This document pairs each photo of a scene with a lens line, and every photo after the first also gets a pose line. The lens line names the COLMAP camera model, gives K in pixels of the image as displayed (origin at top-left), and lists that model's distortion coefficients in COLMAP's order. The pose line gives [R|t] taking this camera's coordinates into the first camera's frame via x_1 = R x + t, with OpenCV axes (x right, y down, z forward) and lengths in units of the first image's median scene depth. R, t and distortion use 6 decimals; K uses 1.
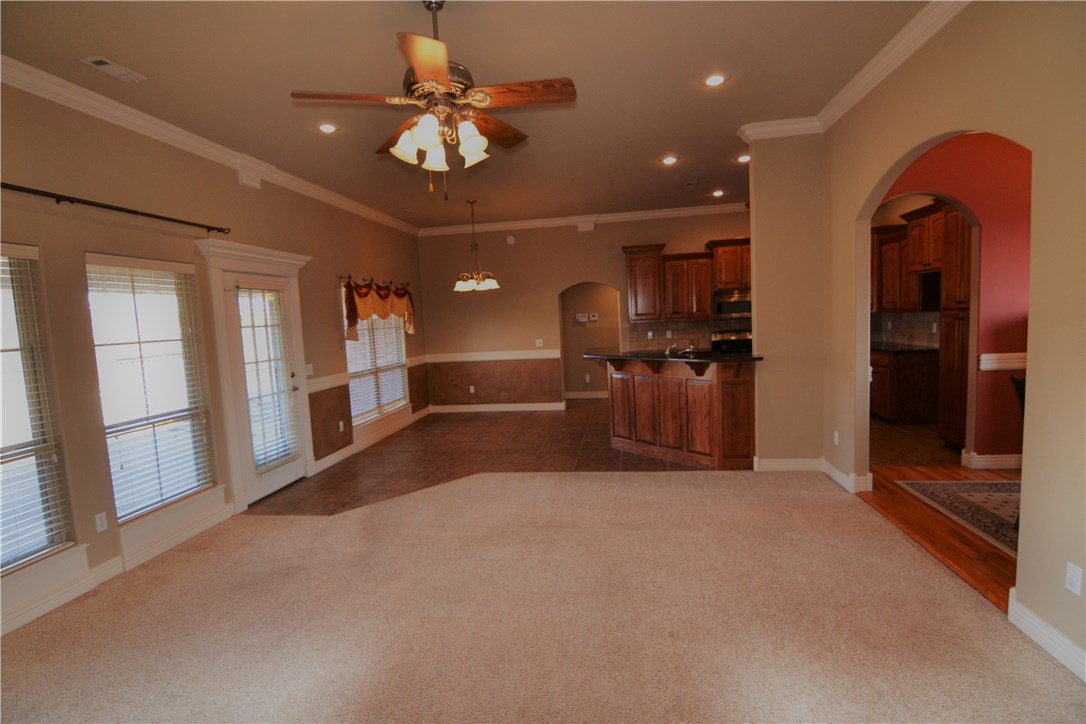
lens RADIAL K [[536.3, 0, 533.4], [0, 536.3, 367.1], [0, 0, 1]] dist [0.001504, -0.014565]
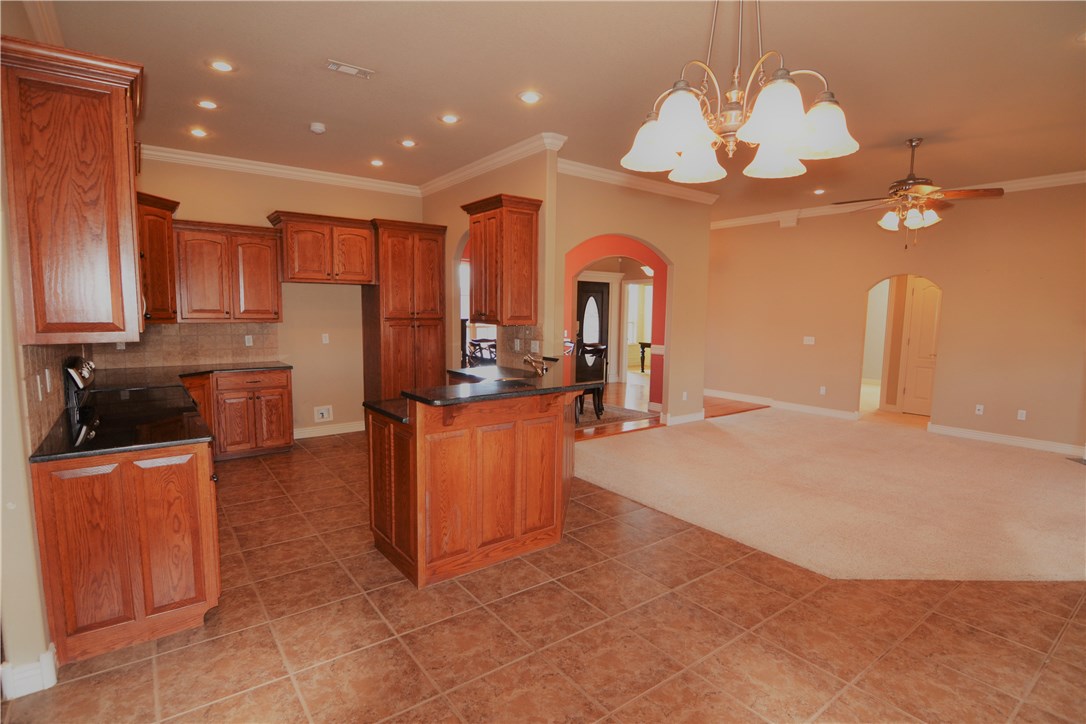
lens RADIAL K [[536.3, 0, 533.4], [0, 536.3, 367.1], [0, 0, 1]] dist [0.001504, -0.014565]
pose [[-0.718771, -0.030972, 0.694556, -0.242724], [0.089718, 0.986522, 0.136837, -0.123689], [-0.689434, 0.160669, -0.706305, 1.492708]]
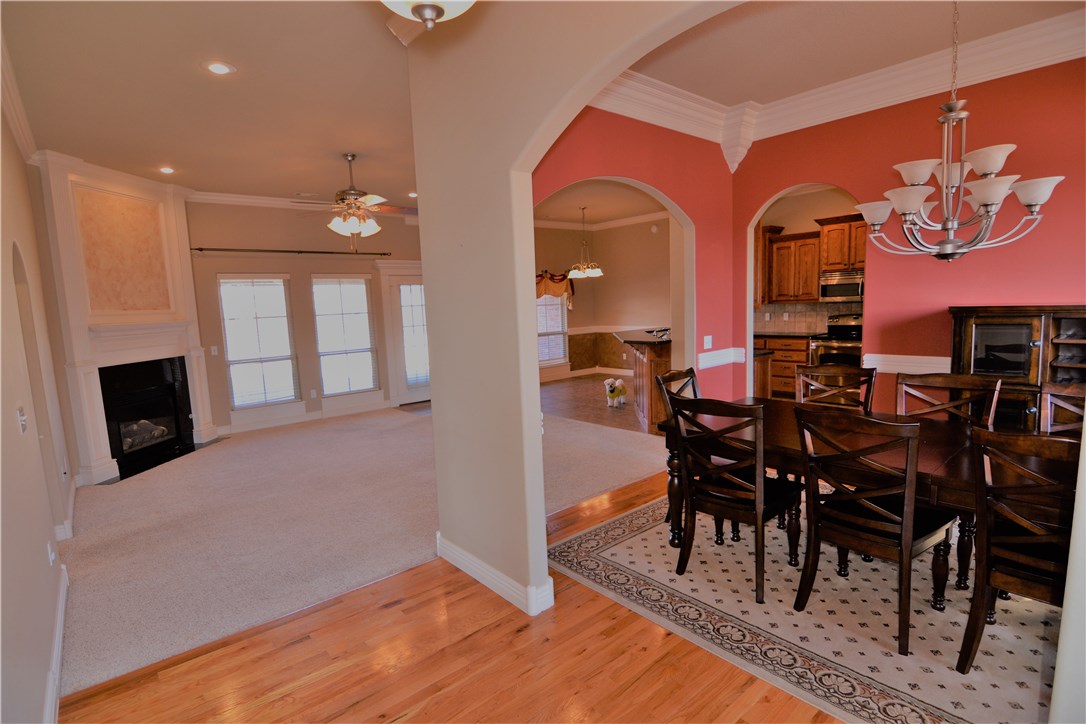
lens RADIAL K [[536.3, 0, 533.4], [0, 536.3, 367.1], [0, 0, 1]] dist [0.001504, -0.014565]
pose [[0.759072, 0.095511, -0.643962, 0.792457], [-0.054959, 0.995049, 0.082801, -0.036279], [0.648683, -0.027461, 0.760563, -0.072766]]
